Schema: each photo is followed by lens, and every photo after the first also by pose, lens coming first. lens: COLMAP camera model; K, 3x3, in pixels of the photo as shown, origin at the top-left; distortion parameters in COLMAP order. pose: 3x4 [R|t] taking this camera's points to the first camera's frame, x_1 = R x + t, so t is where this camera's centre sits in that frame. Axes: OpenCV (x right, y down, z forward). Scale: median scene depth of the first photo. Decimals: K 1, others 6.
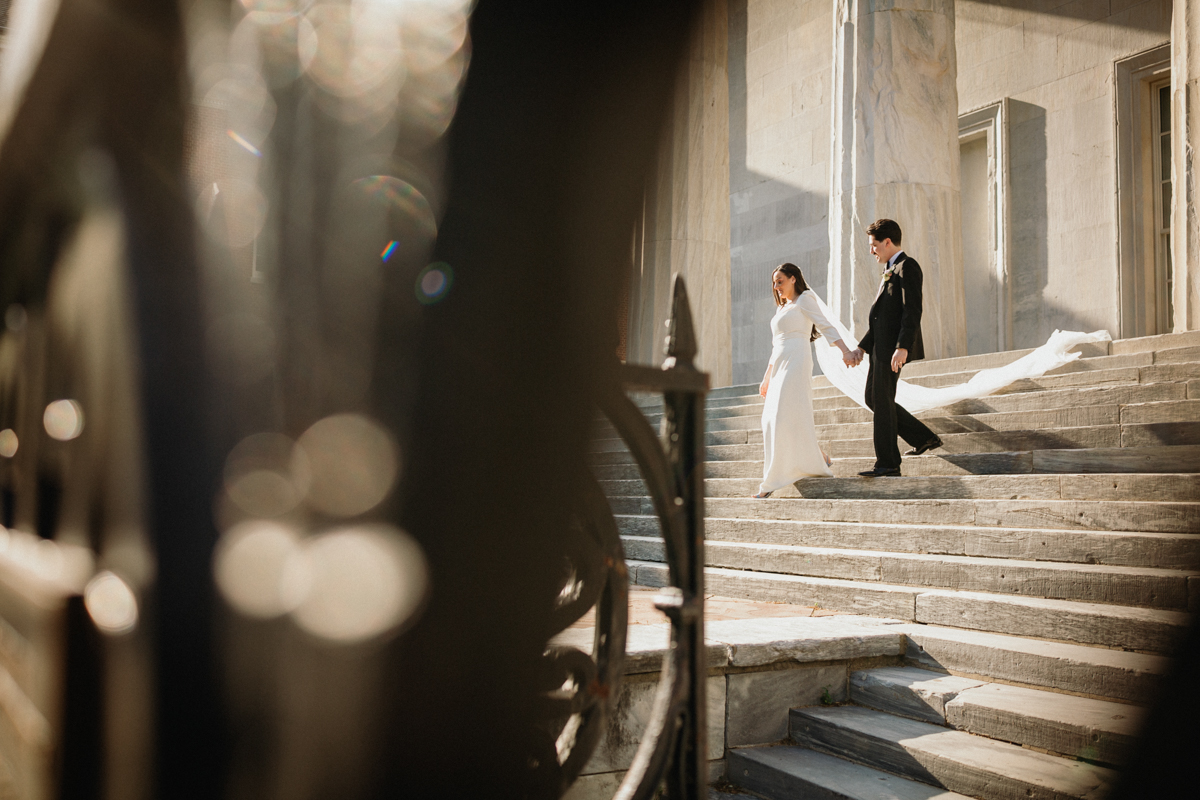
lens RADIAL K [[1184.2, 0, 604.6], [0, 1184.2, 403.5], [0, 0, 1]] dist [-0.004536, 0.000000]
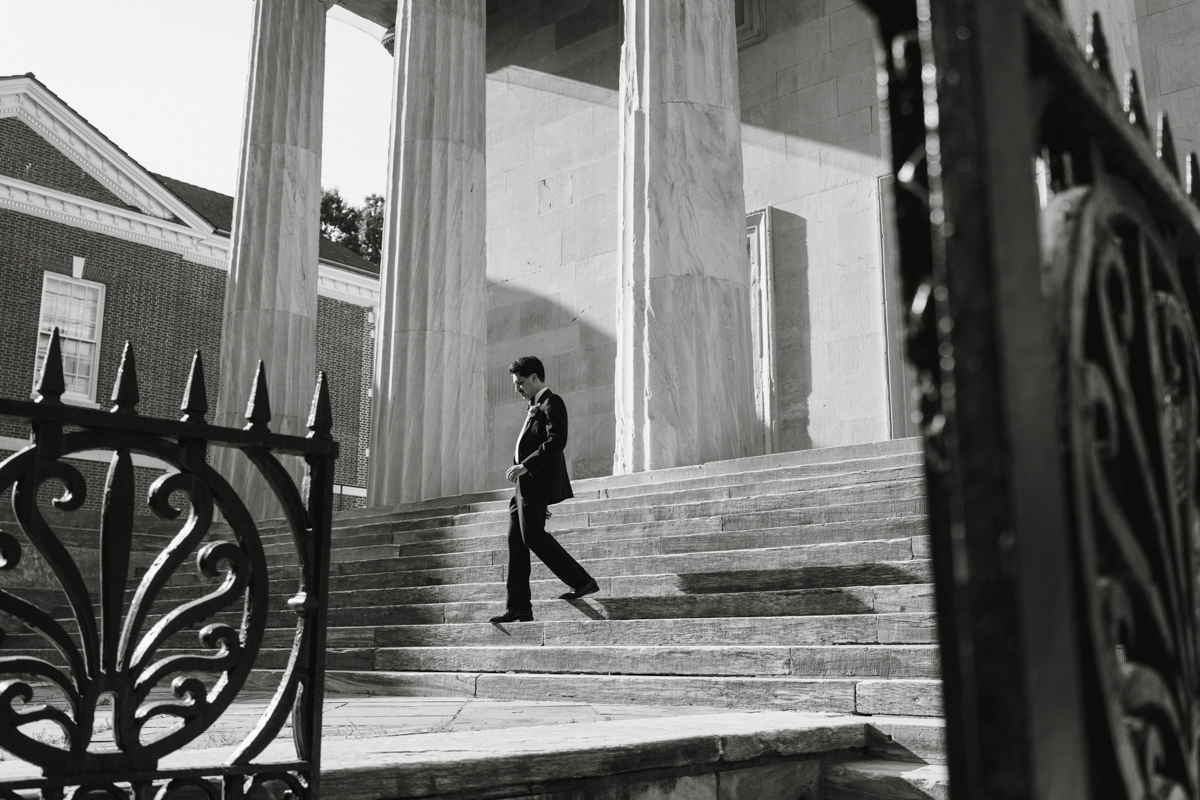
lens RADIAL K [[1256.6, 0, 595.9], [0, 1256.6, 394.1], [0, 0, 1]] dist [-0.011104, 0.000000]
pose [[0.959676, 0.038712, 0.278429, -0.107852], [-0.005531, 0.992881, -0.118982, 0.030389], [-0.281053, 0.112644, 0.953058, 0.061338]]
